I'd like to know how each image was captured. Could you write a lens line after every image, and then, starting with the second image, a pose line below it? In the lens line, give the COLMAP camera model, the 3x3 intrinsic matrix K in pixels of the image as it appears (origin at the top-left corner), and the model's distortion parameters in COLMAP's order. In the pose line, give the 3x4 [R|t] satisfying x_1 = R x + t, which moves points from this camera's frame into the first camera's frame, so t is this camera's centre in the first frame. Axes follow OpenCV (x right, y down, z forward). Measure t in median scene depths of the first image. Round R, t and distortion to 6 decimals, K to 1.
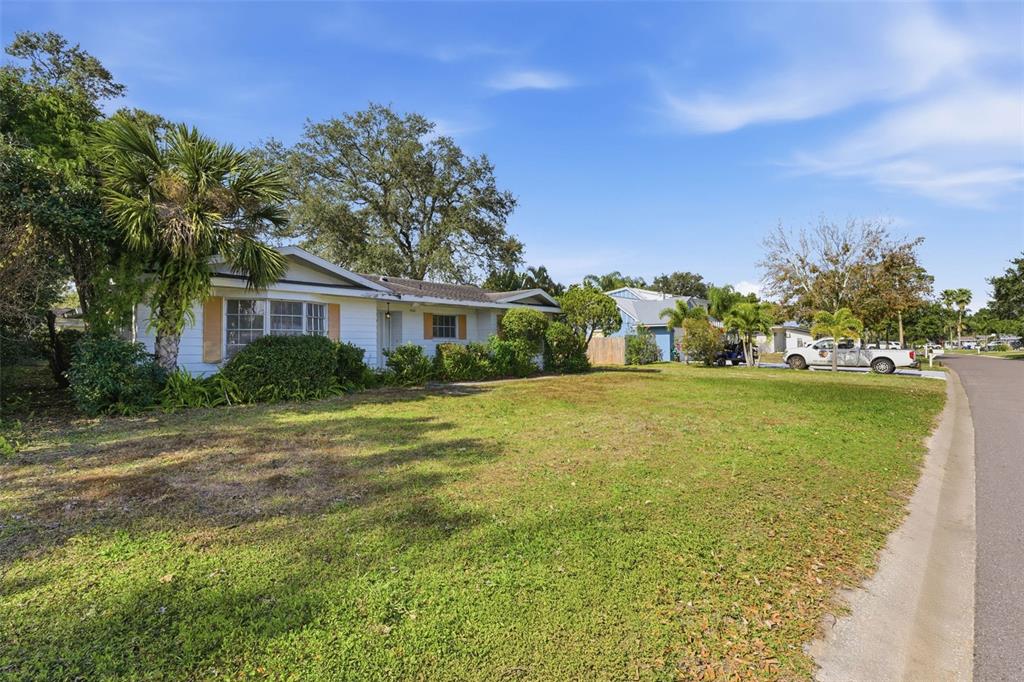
lens RADIAL K [[477.0, 0, 512.1], [0, 477.0, 340.2], [0, 0, 1]] dist [0.005461, 0.001131]
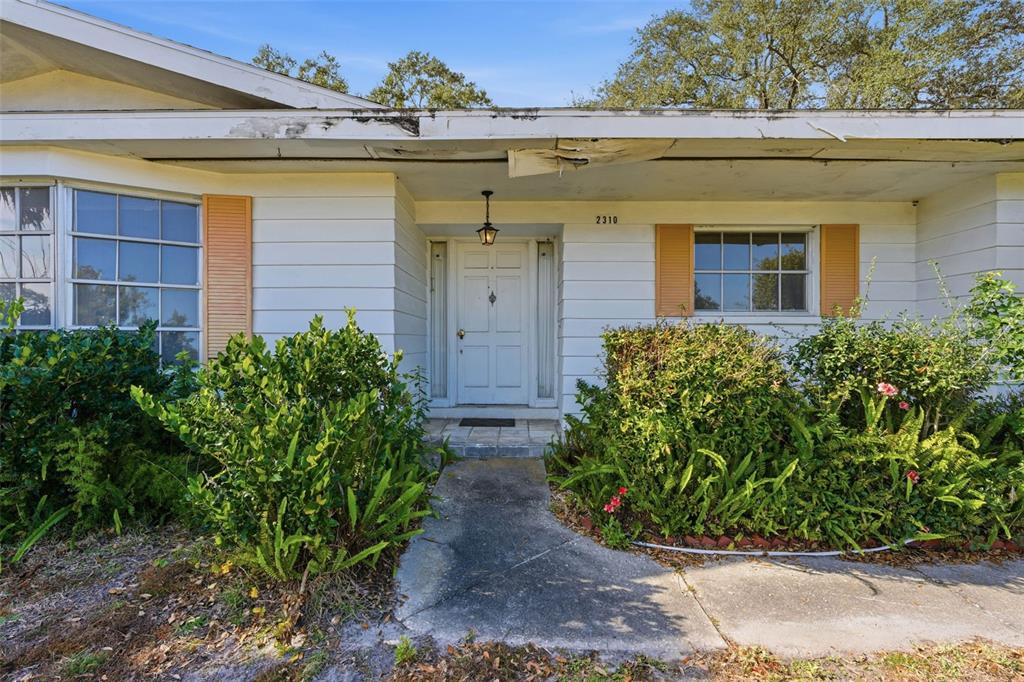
lens RADIAL K [[477.0, 0, 514.2], [0, 477.0, 348.0], [0, 0, 1]] dist [0.005461, 0.001131]
pose [[0.650831, 0.002005, -0.759220, -0.025813], [-0.002954, 0.999996, 0.000109, 0.014470], [0.759217, 0.002171, 0.650834, 0.785903]]
